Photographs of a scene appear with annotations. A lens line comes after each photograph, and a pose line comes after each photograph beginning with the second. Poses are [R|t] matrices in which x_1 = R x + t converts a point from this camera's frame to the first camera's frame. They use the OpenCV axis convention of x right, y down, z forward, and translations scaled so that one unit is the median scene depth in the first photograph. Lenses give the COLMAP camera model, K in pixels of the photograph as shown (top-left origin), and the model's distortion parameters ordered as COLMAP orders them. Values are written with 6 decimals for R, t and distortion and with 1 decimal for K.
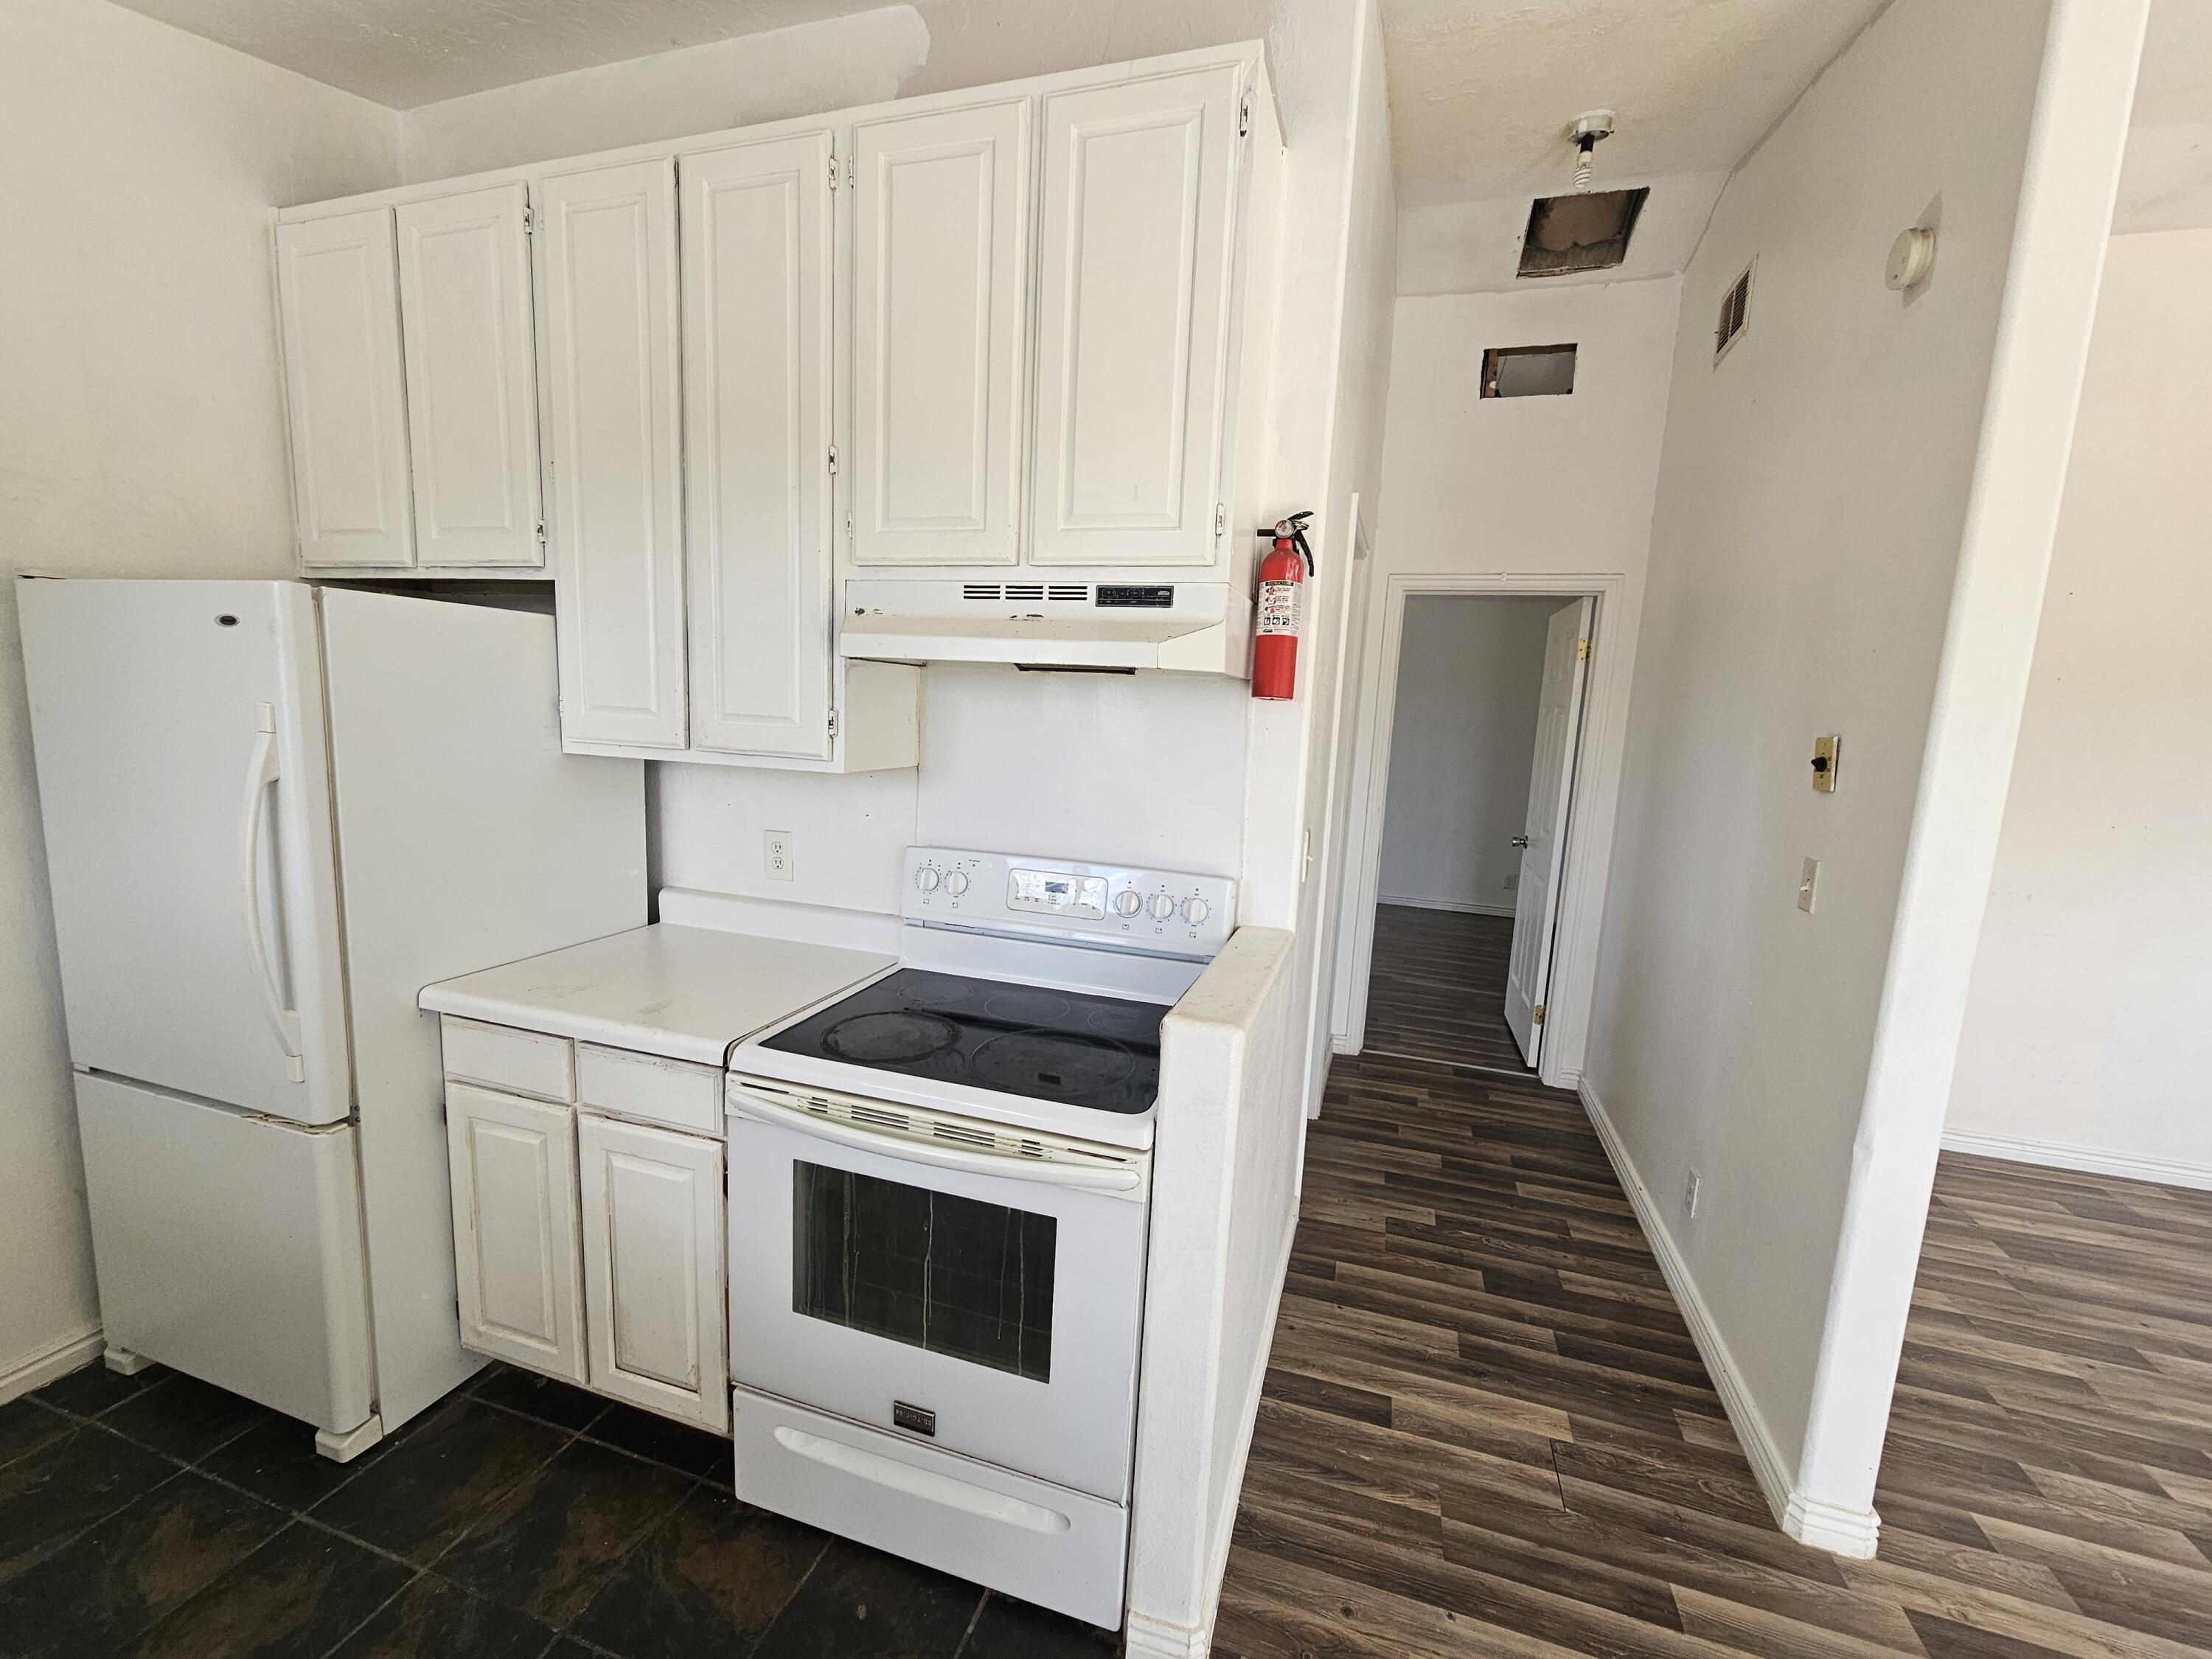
lens RADIAL K [[908.5, 0, 1109.1], [0, 908.5, 838.9], [0, 0, 1]] dist [0.003088, -0.000954]
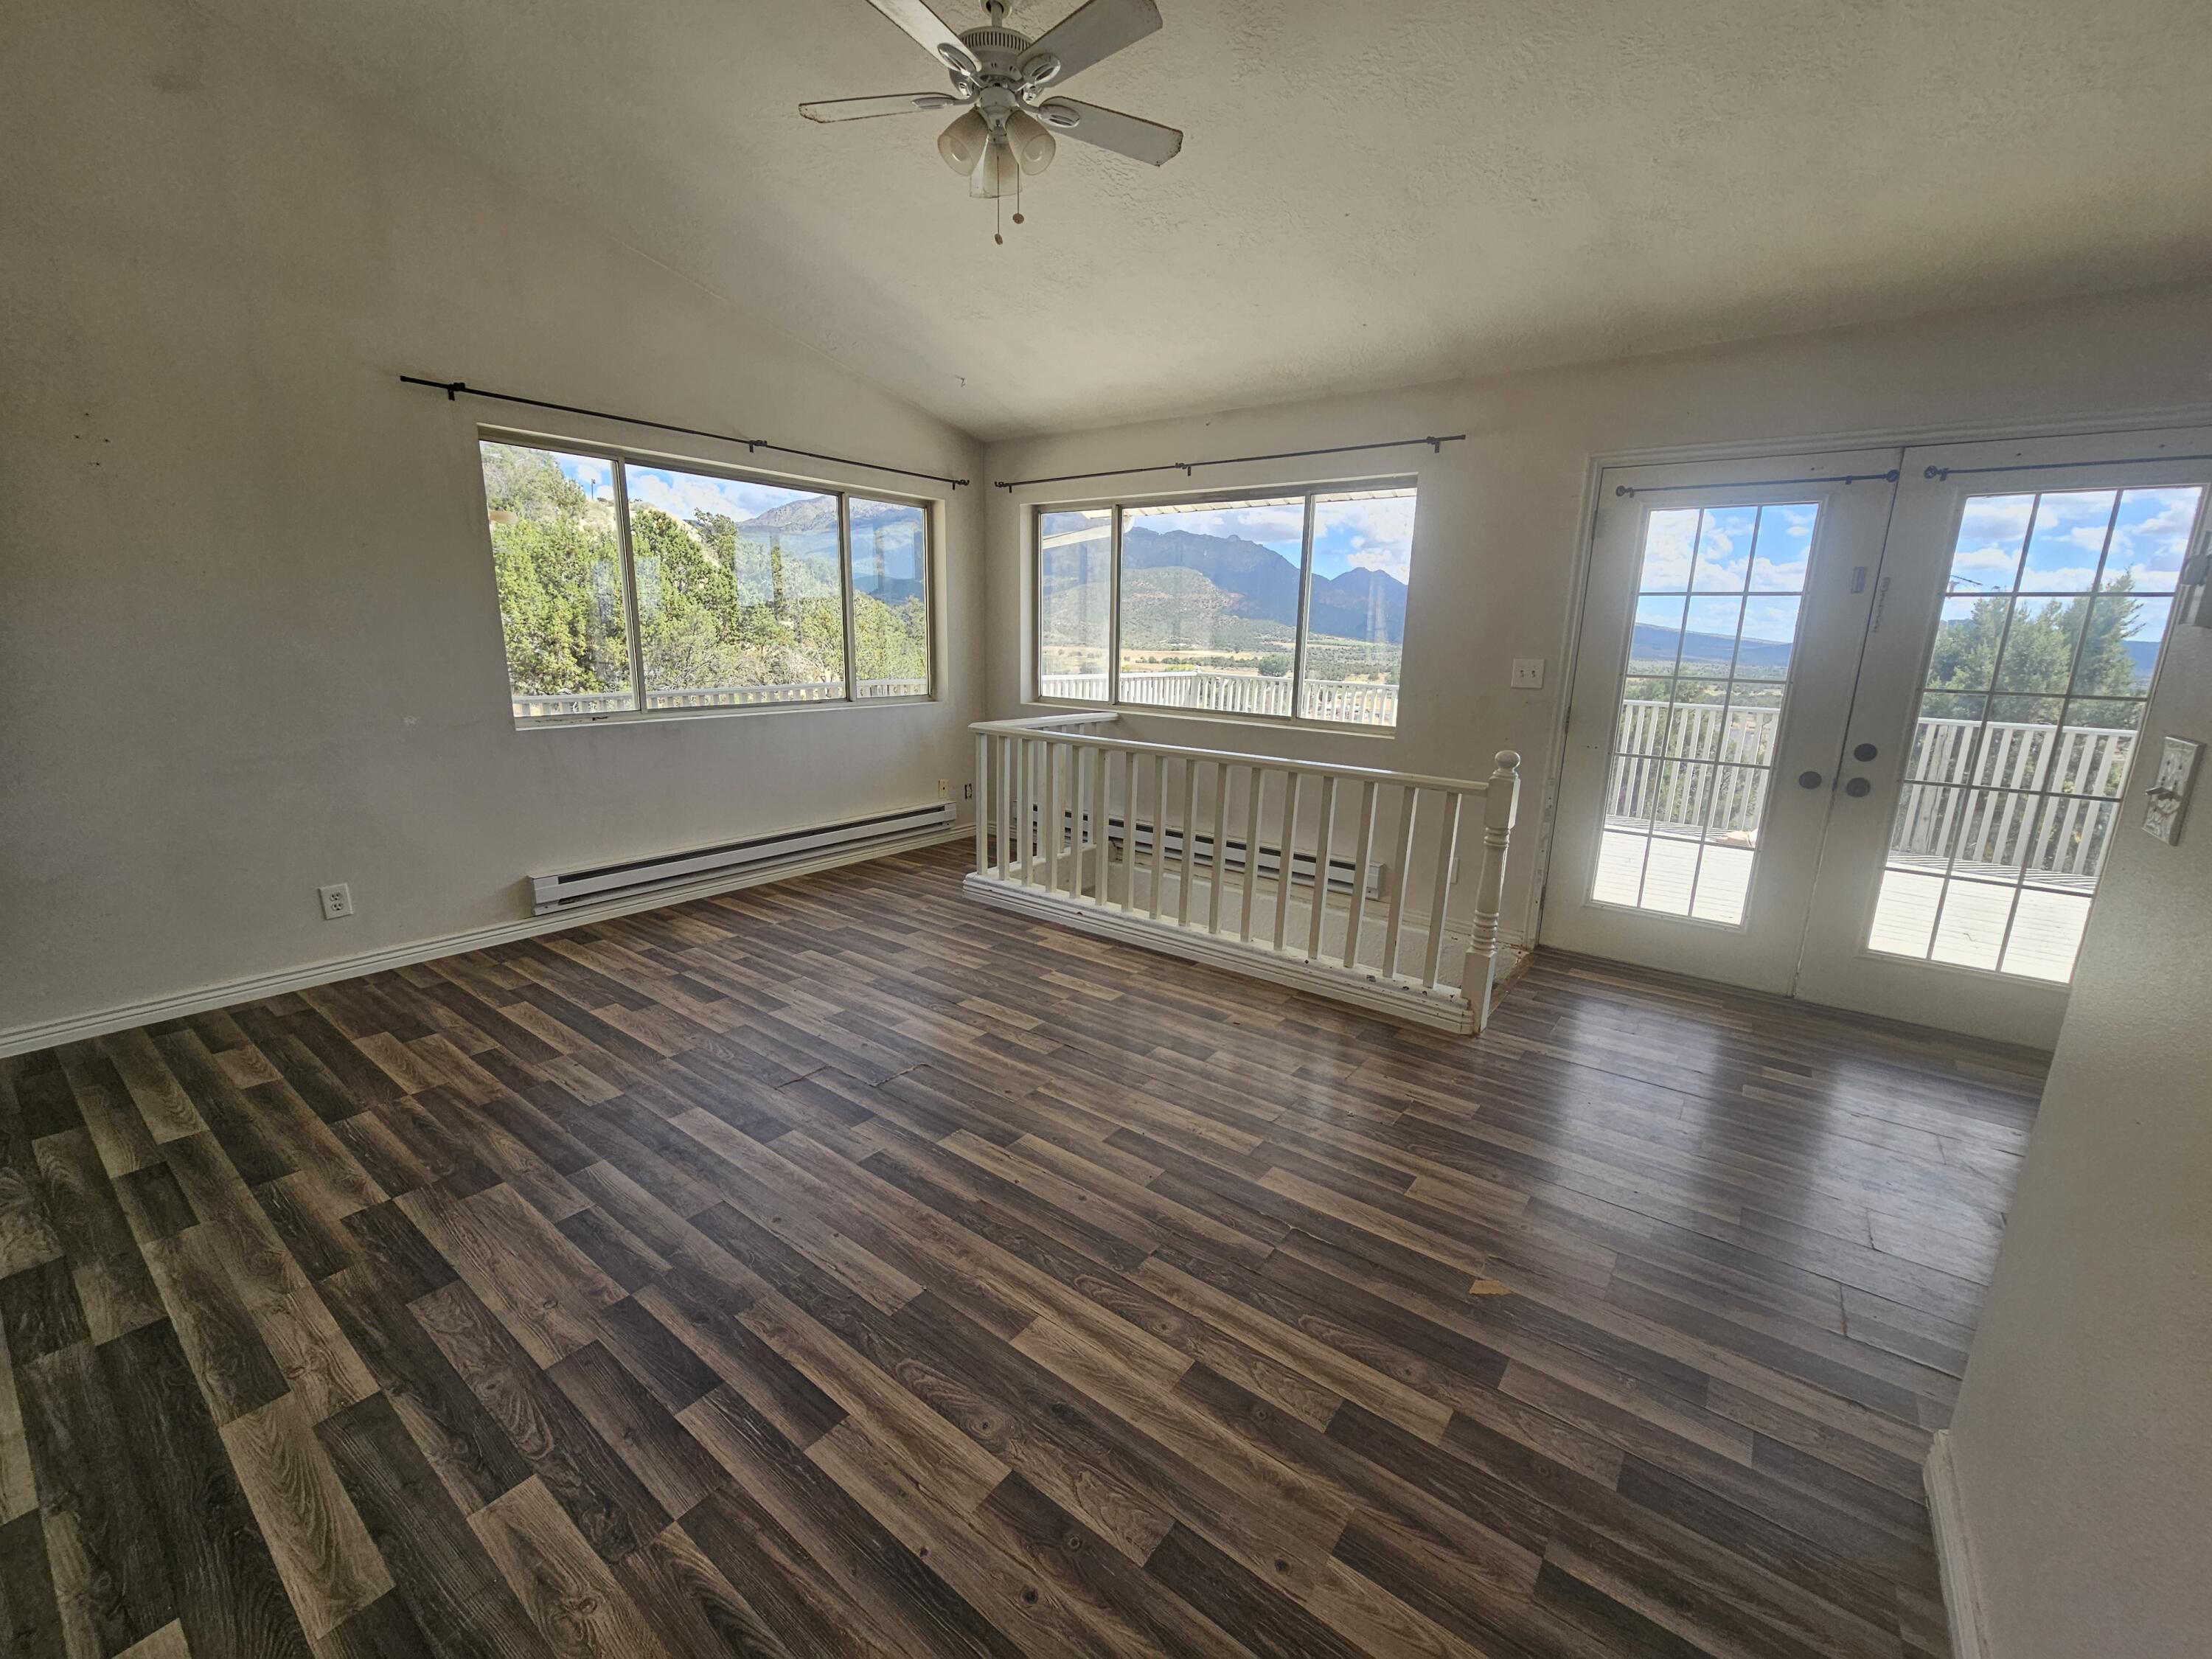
lens RADIAL K [[908.5, 0, 1110.8], [0, 908.5, 826.1], [0, 0, 1]] dist [0.003088, -0.000954]
pose [[-0.941005, -0.142150, 0.307087, 1.265845], [-0.021248, 0.930519, 0.365626, -0.108524], [-0.337724, 0.337531, -0.878644, 1.659254]]
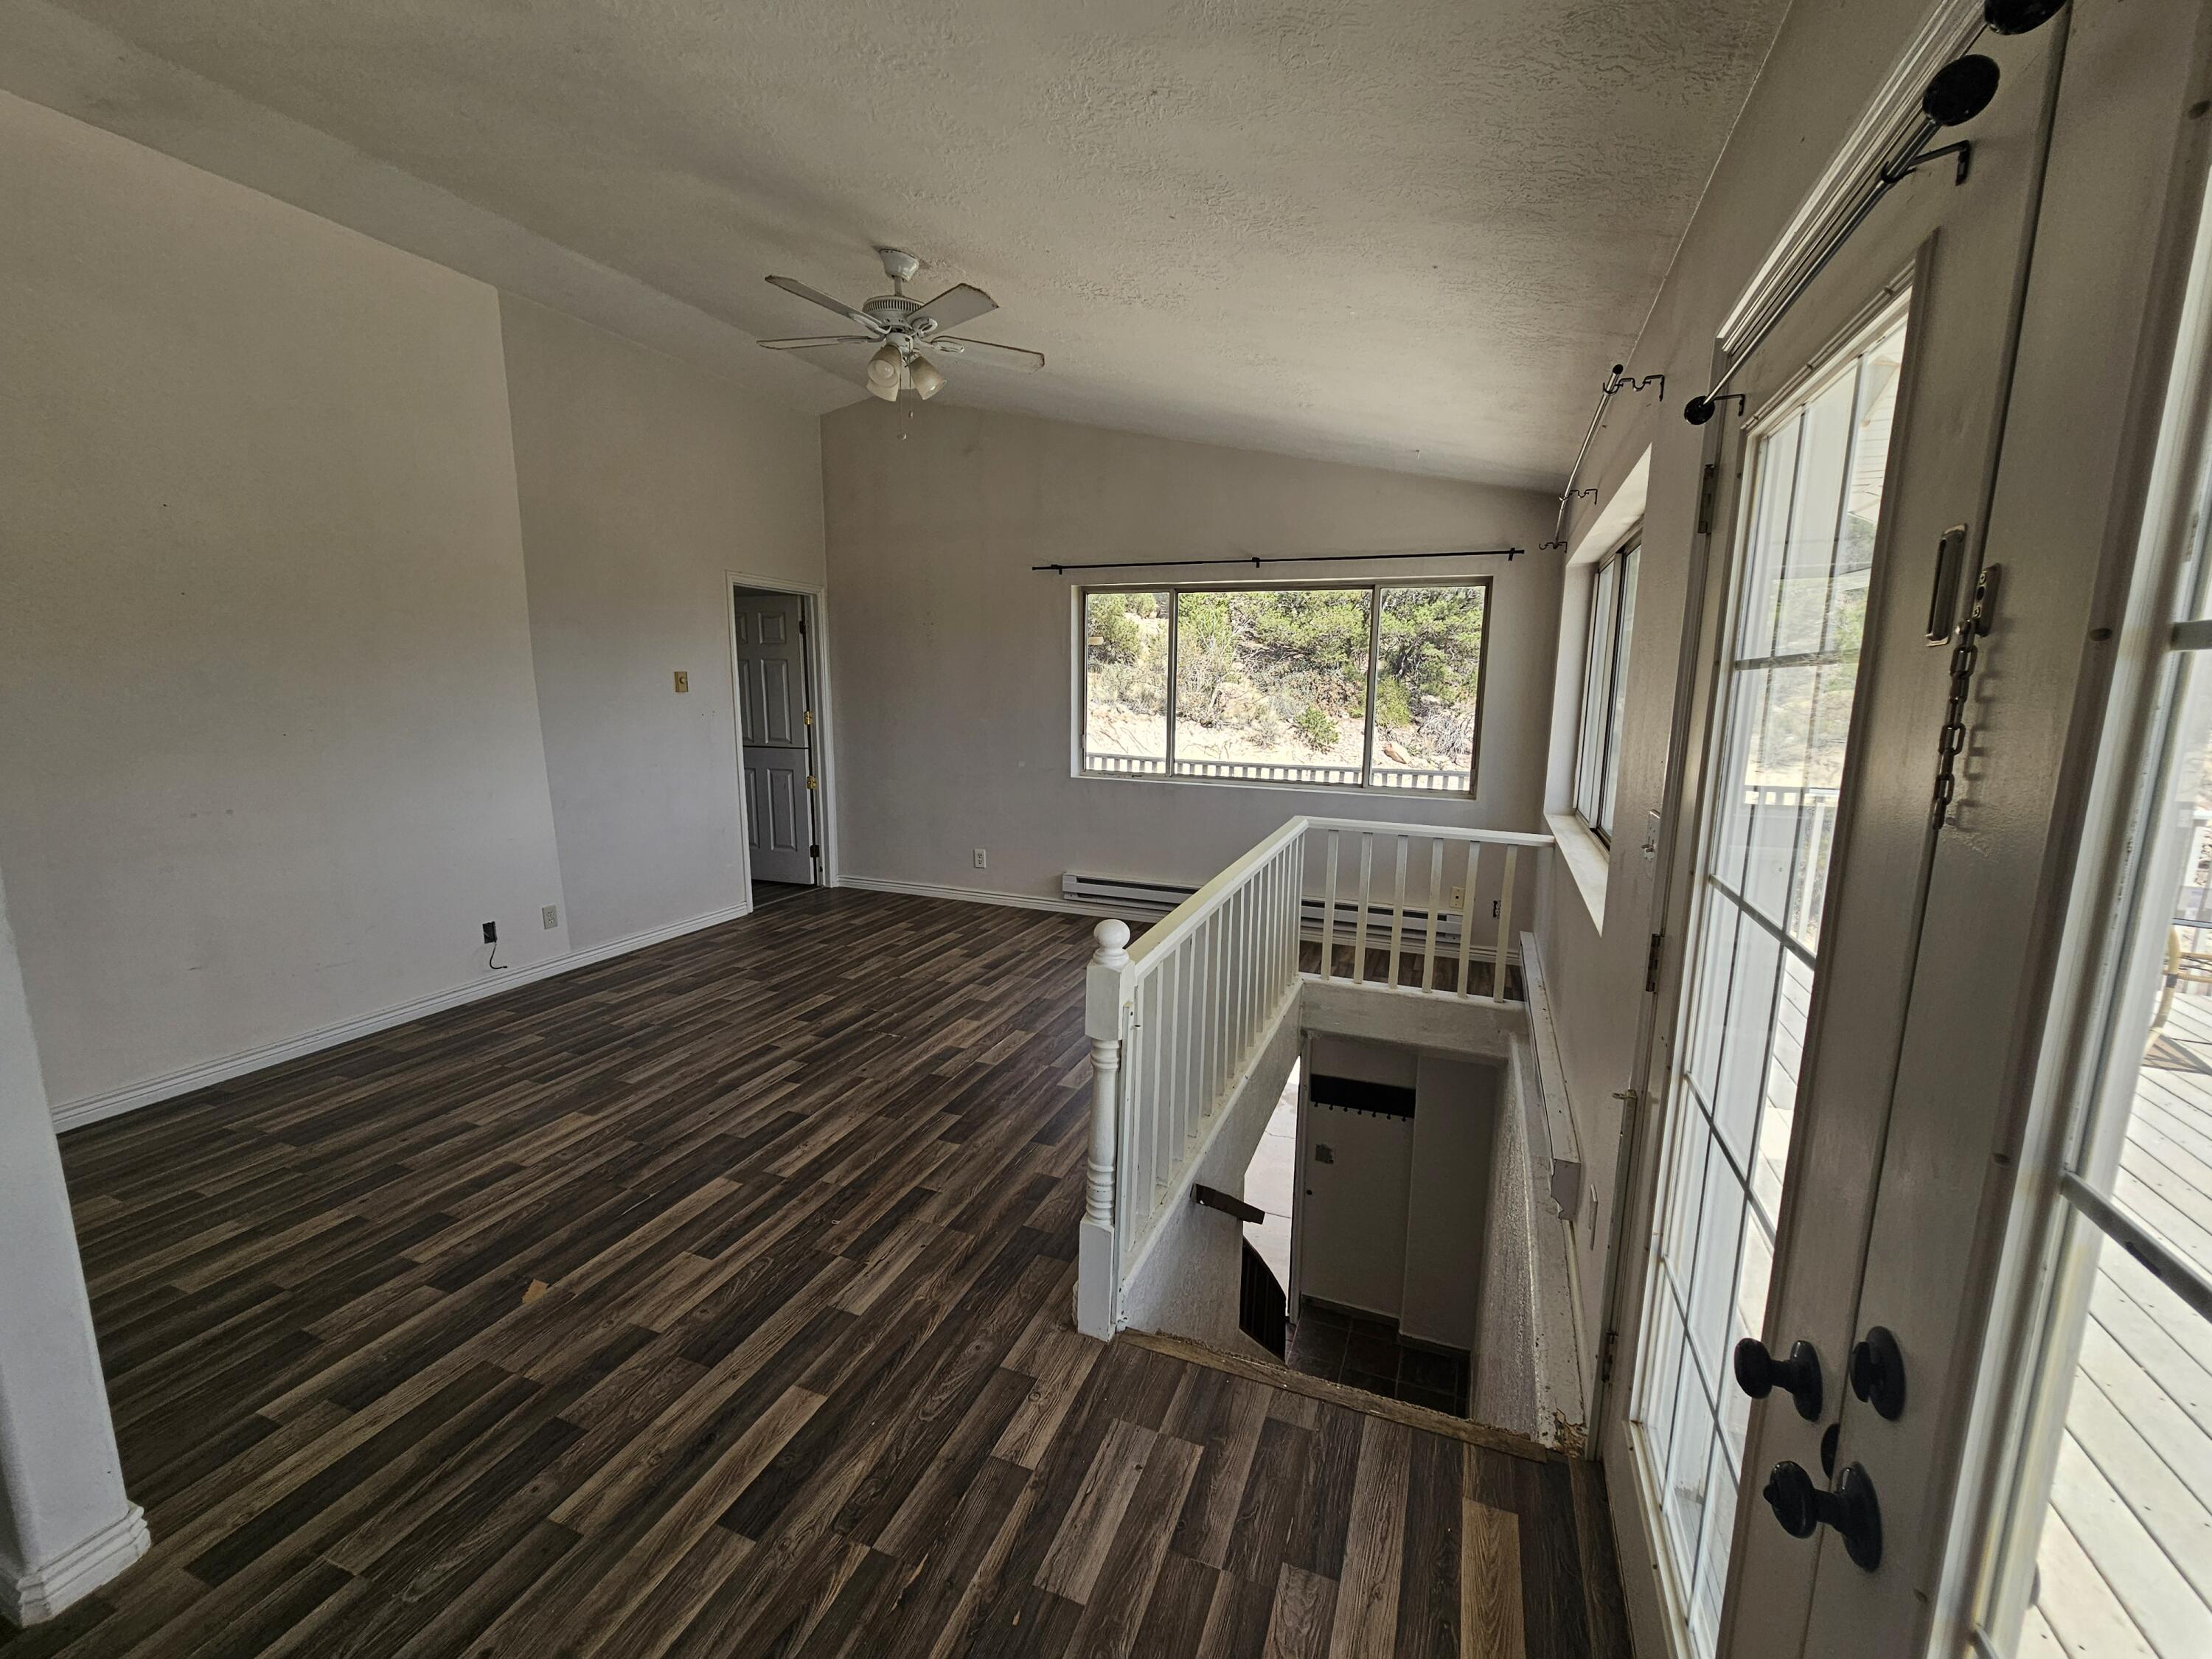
lens RADIAL K [[908.5, 0, 1121.7], [0, 908.5, 830.4], [0, 0, 1]] dist [0.003088, -0.000954]
pose [[0.065054, -0.212312, 0.975034, 0.139307], [0.138388, 0.969582, 0.201892, 0.030099], [-0.988239, 0.121799, 0.092457, -0.132178]]
